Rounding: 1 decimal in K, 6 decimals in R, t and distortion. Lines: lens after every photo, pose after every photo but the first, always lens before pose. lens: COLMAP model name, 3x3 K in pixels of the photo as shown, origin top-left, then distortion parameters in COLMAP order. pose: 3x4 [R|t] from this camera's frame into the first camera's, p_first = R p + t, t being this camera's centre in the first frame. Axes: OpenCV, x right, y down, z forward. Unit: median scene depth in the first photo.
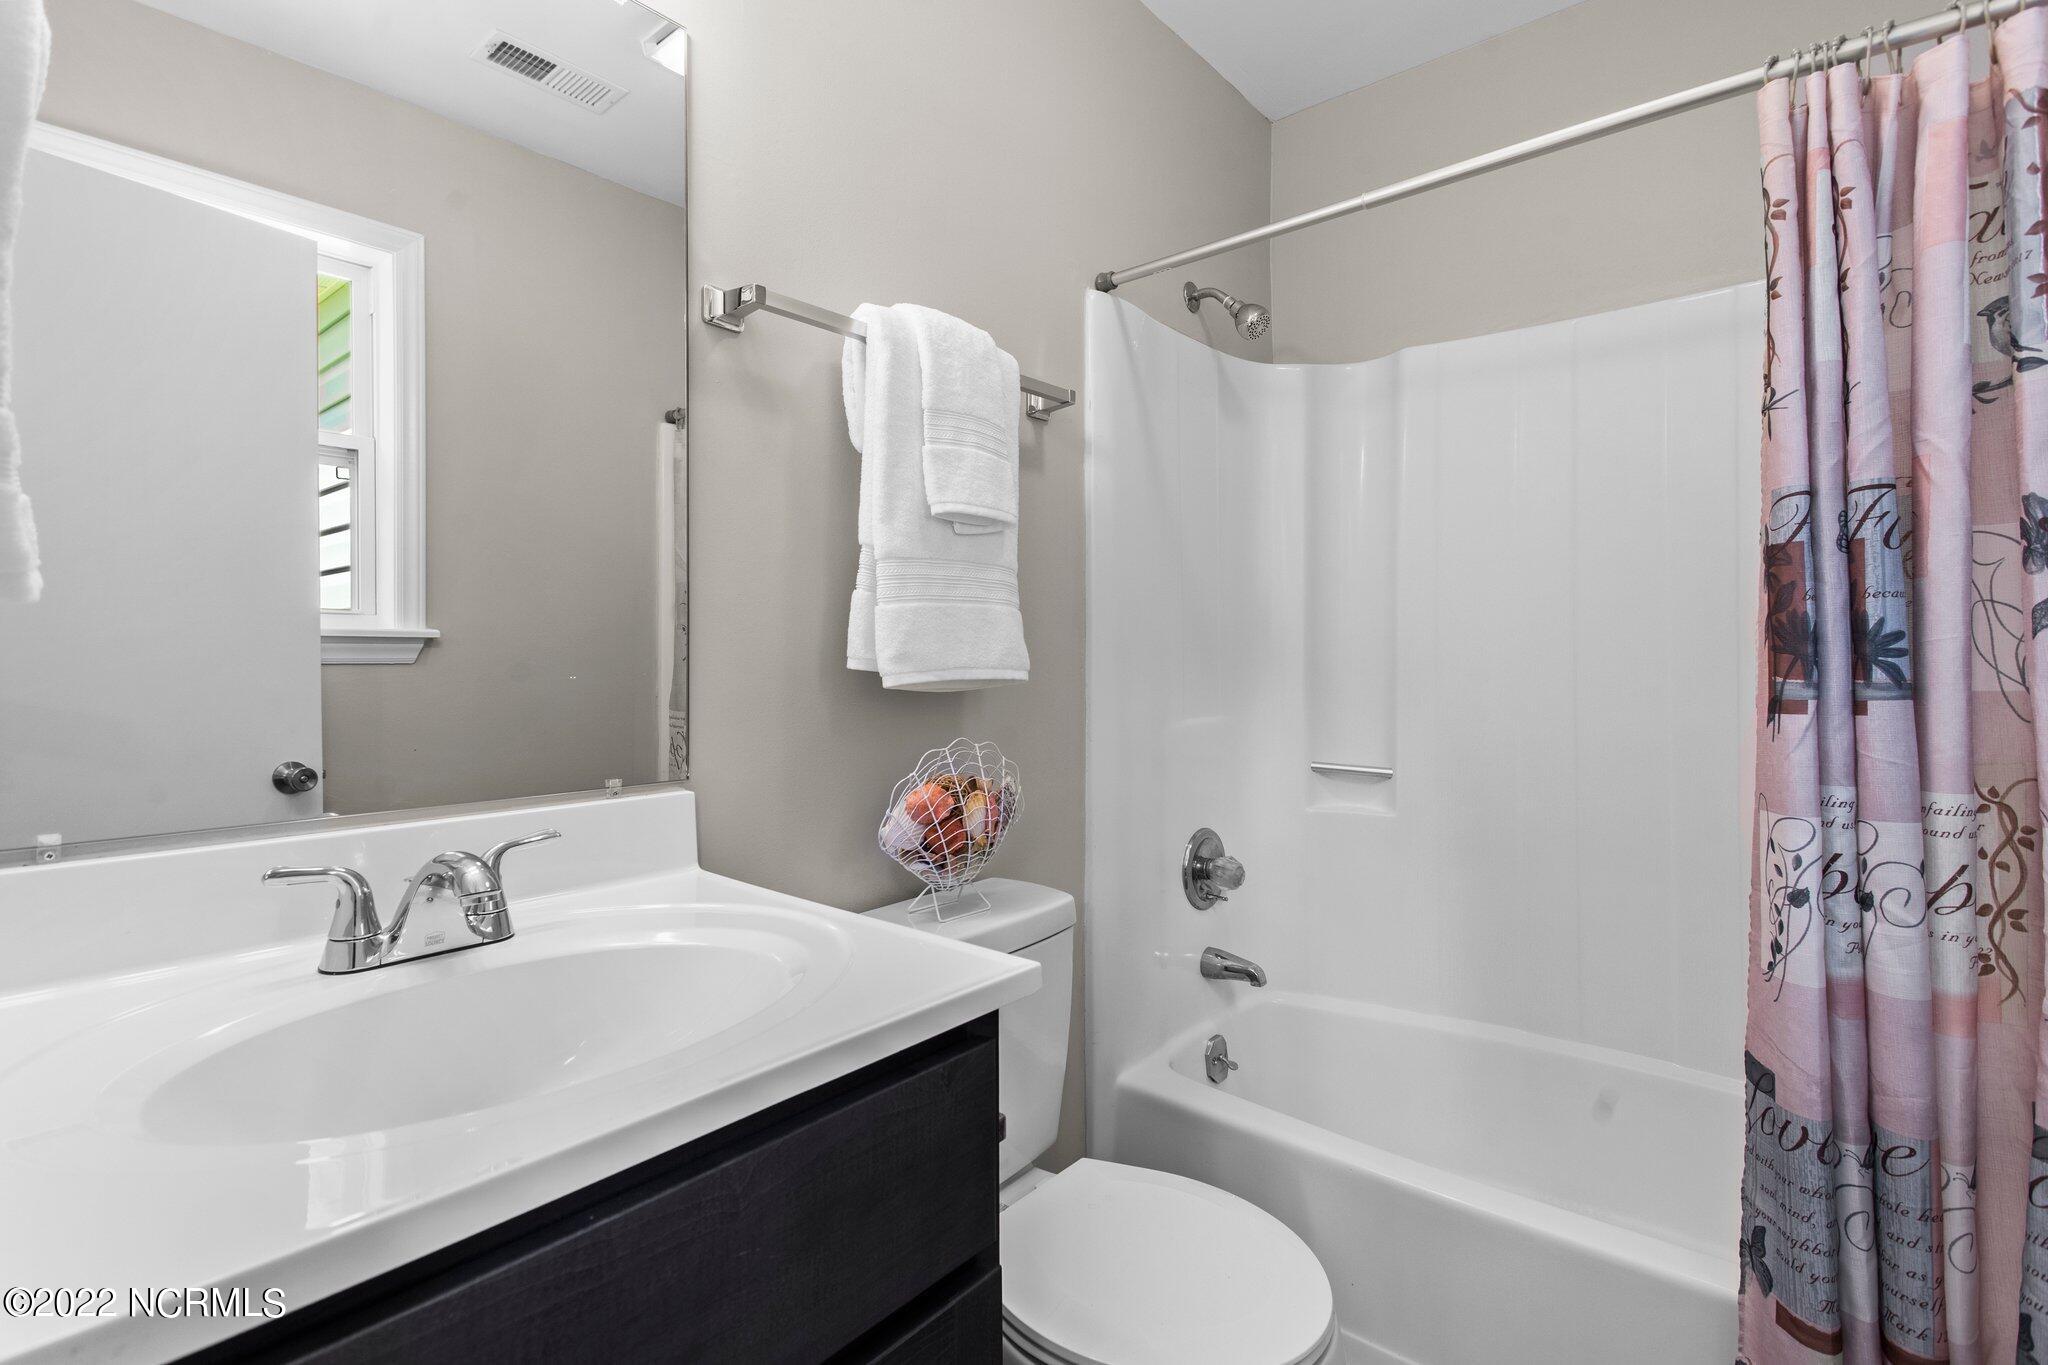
lens RADIAL K [[959.5, 0, 1074.2], [0, 959.5, 636.4], [0, 0, 1]] dist [-0.002305, -0.002133]
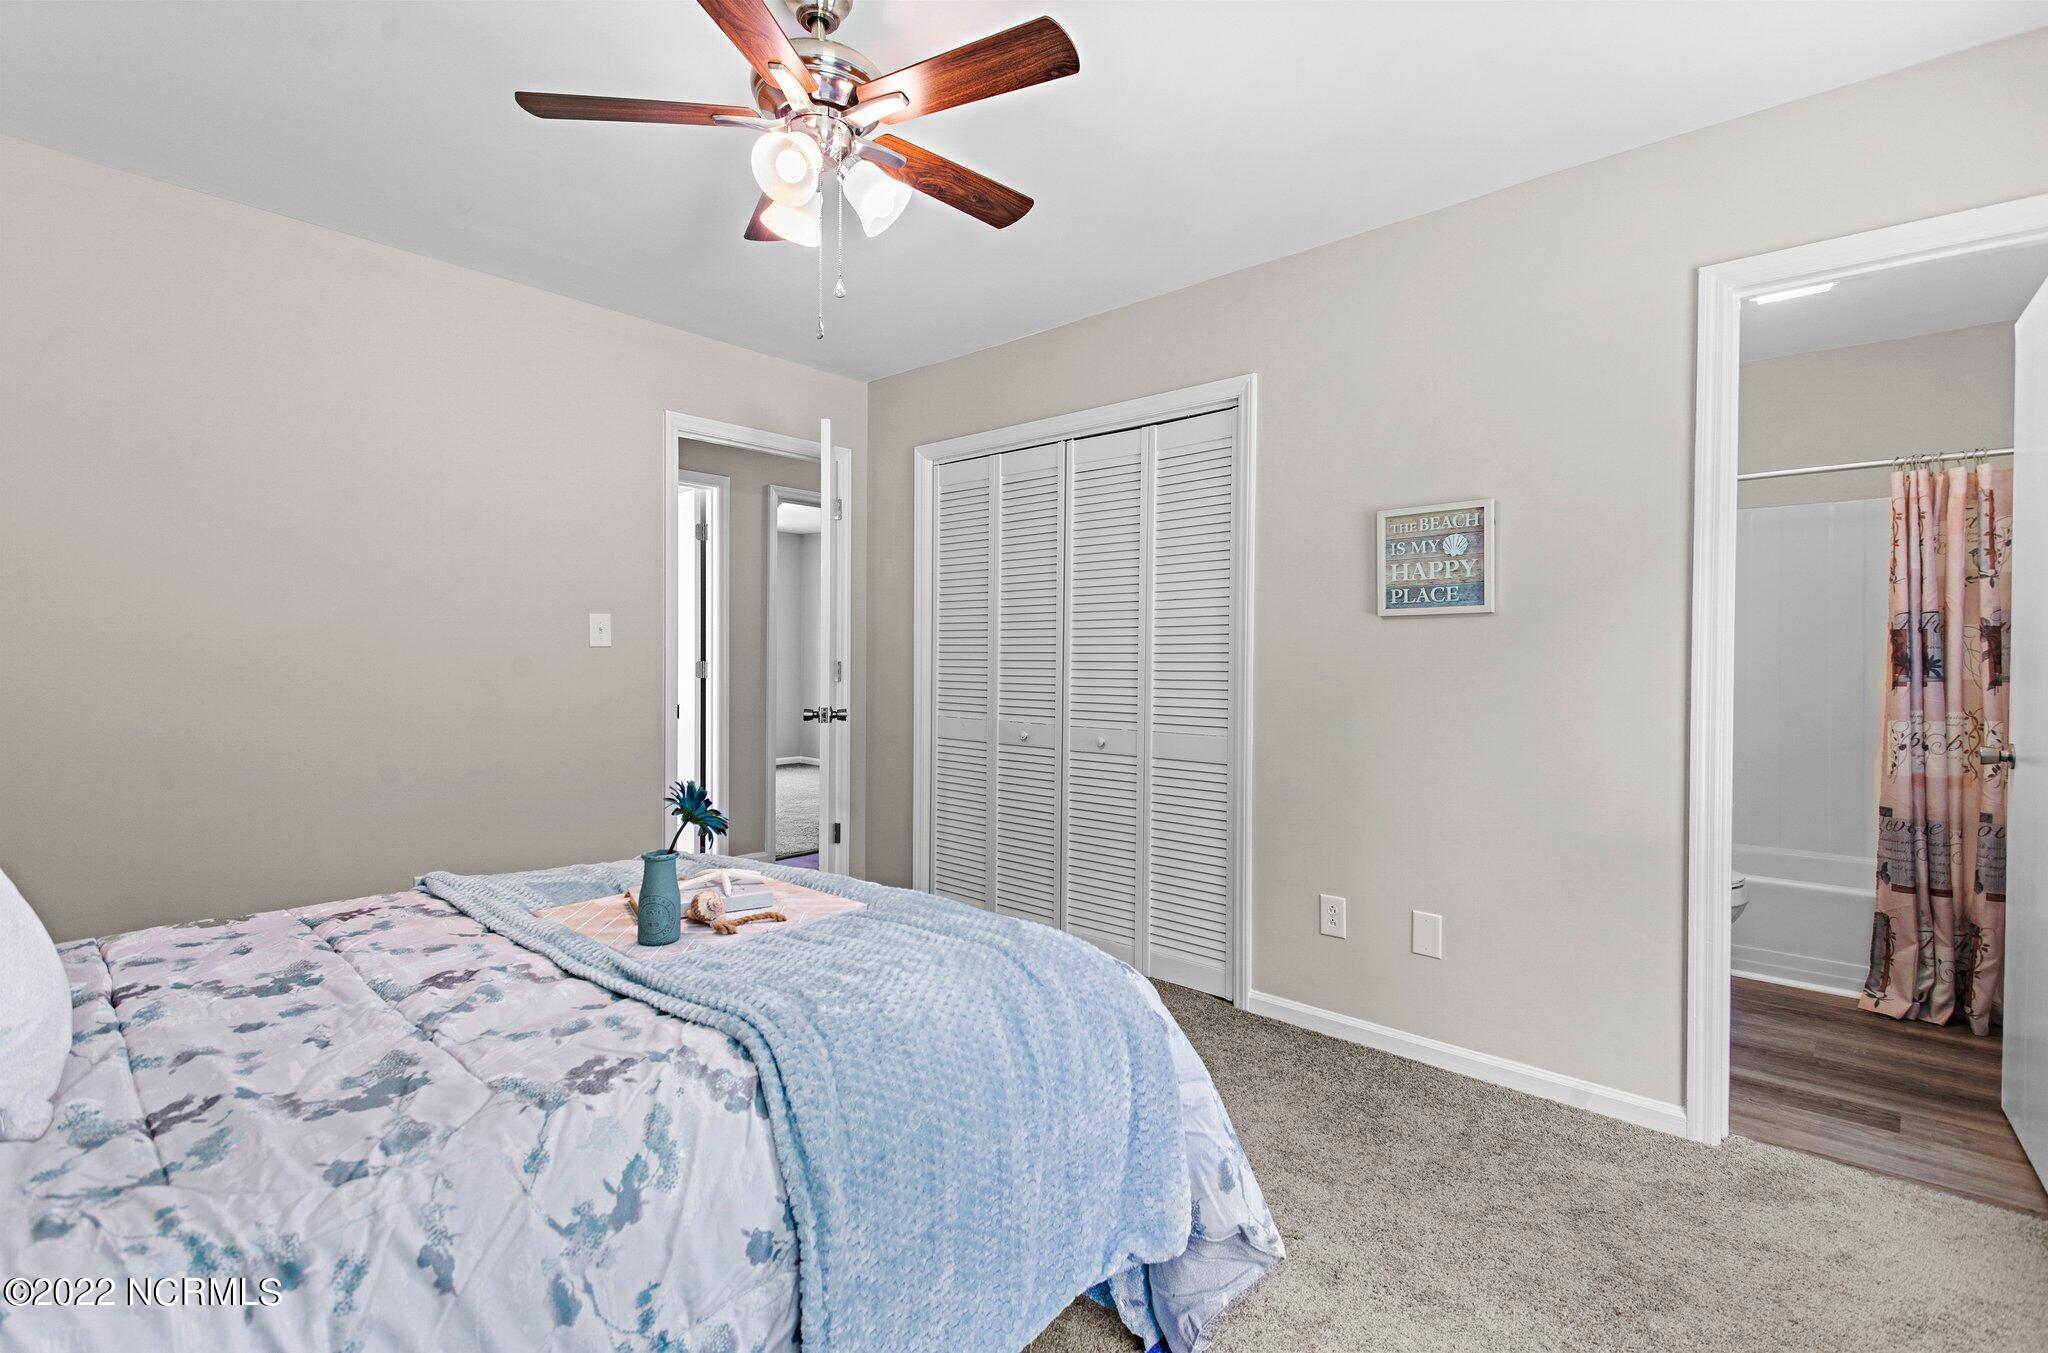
lens RADIAL K [[959.5, 0, 1018.7], [0, 959.5, 662.0], [0, 0, 1]] dist [-0.002305, -0.002133]
pose [[0.998748, 0.009397, -0.049127, -1.906539], [-0.008872, 0.999901, 0.010900, -0.003902], [0.049224, -0.010450, 0.998733, -2.174641]]
